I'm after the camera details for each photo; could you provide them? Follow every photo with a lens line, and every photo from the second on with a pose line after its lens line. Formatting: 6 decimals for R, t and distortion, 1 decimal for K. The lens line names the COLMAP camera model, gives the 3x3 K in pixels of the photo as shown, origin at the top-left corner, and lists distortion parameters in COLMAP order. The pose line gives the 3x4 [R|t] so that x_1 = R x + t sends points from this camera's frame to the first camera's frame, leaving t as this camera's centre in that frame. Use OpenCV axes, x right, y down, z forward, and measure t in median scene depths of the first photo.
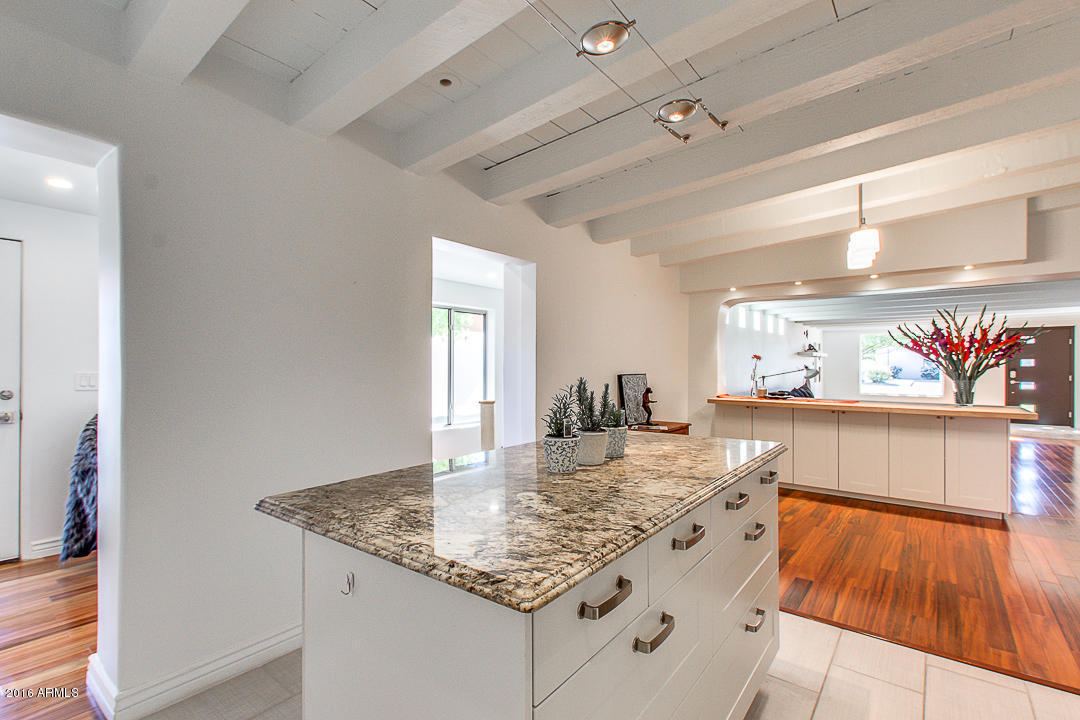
lens RADIAL K [[504.7, 0, 536.3], [0, 504.7, 365.4], [0, 0, 1]] dist [0.002759, -0.000910]
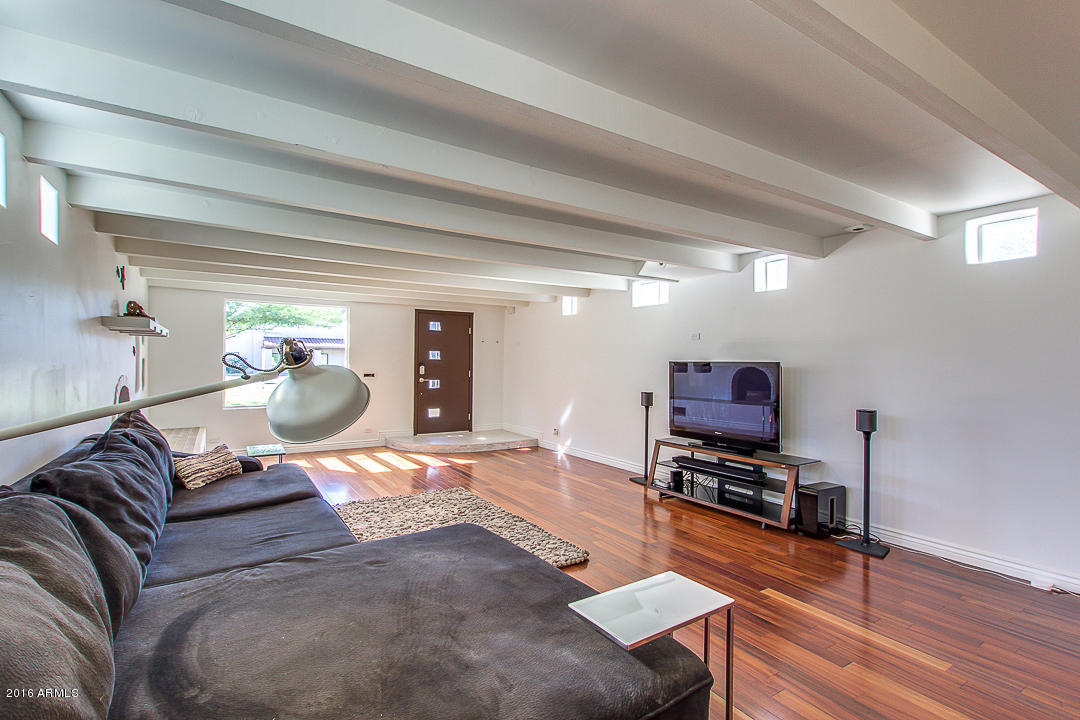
lens RADIAL K [[504.7, 0, 540.8], [0, 504.7, 360.6], [0, 0, 1]] dist [0.002759, -0.000910]
pose [[0.328575, 0.004248, 0.944468, 0.278093], [-0.009064, 0.999958, -0.001345, 0.003061], [-0.944434, -0.008118, 0.328600, 0.579556]]
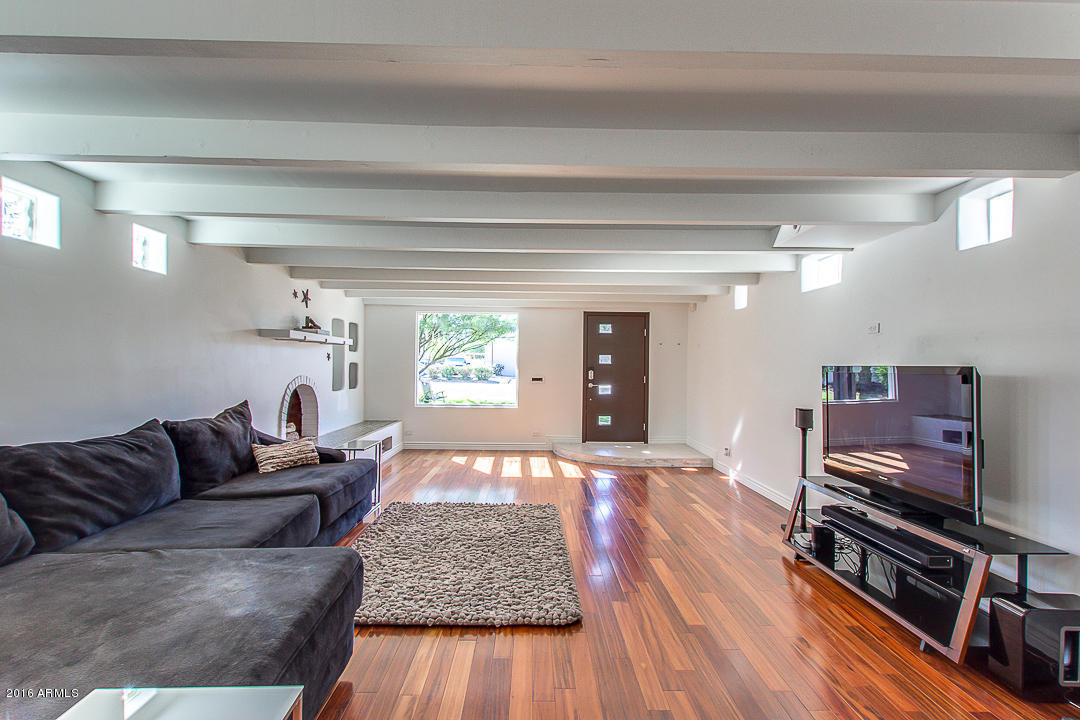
lens RADIAL K [[504.7, 0, 539.3], [0, 504.7, 361.8], [0, 0, 1]] dist [0.002759, -0.000910]
pose [[0.775890, 0.011105, 0.630770, 0.421441], [-0.010624, 0.999933, -0.004536, 0.002959], [-0.630778, -0.003181, 0.775957, 0.478258]]
